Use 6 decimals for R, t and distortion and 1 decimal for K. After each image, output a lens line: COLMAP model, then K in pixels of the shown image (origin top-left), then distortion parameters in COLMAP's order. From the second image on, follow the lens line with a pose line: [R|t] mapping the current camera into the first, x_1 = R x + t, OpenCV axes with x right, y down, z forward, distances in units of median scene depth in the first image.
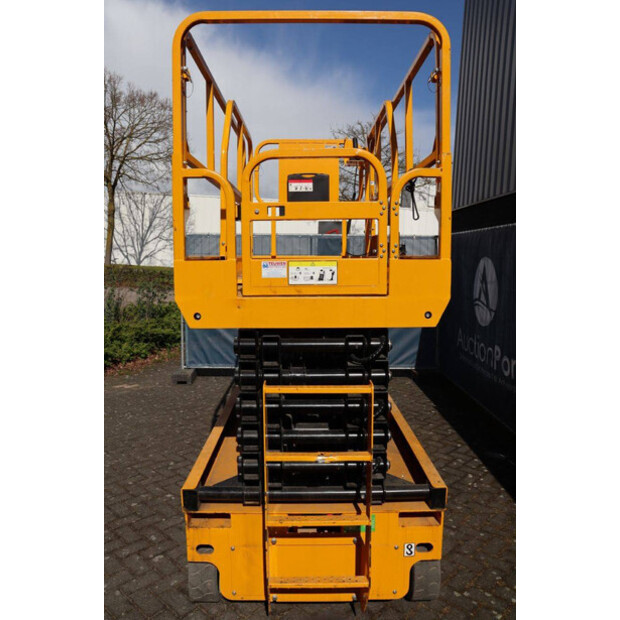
lens RADIAL K [[503.6, 0, 303.4], [0, 503.6, 311.1], [0, 0, 1]] dist [-0.144756, 0.126958]
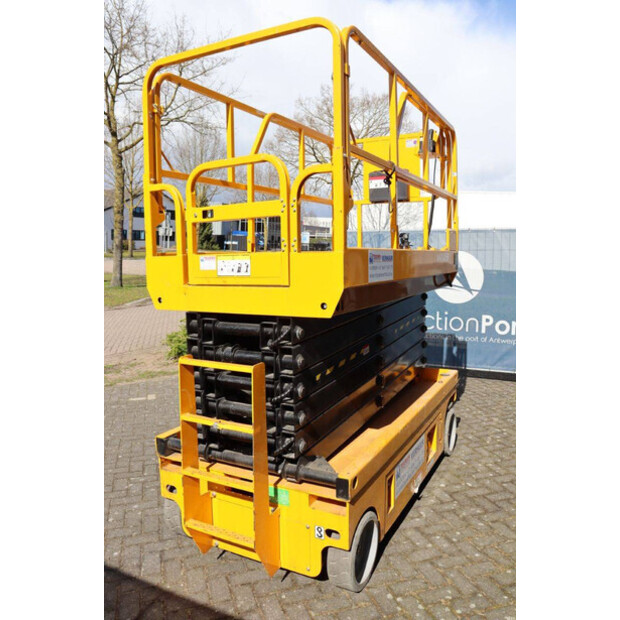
lens RADIAL K [[503.6, 0, 306.5], [0, 503.6, 307.9], [0, 0, 1]] dist [-0.144756, 0.126958]
pose [[0.881268, 0.041481, -0.470792, 0.672525], [-0.040880, 0.999098, 0.011507, 0.000525], [0.470845, 0.009105, 0.882169, 0.060896]]
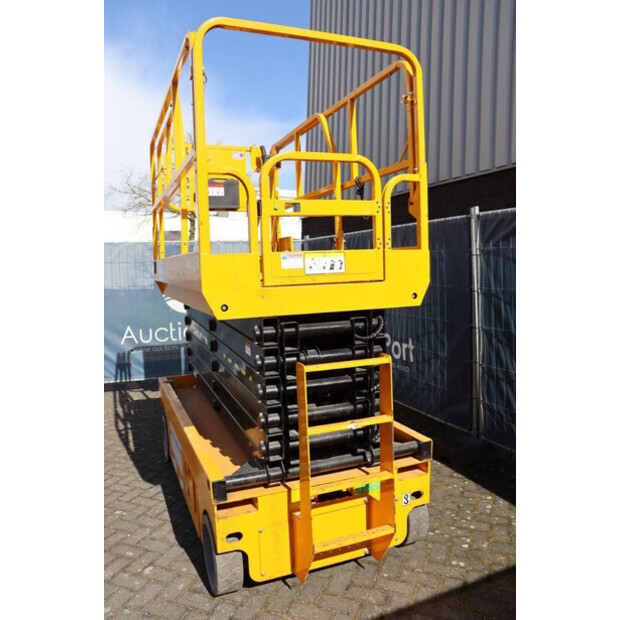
lens RADIAL K [[503.6, 0, 301.8], [0, 503.6, 310.3], [0, 0, 1]] dist [-0.144756, 0.126958]
pose [[0.931717, -0.059496, 0.358280, -0.412307], [0.067699, 0.997652, -0.010384, 0.034664], [-0.356821, 0.033930, 0.933556, -0.022028]]
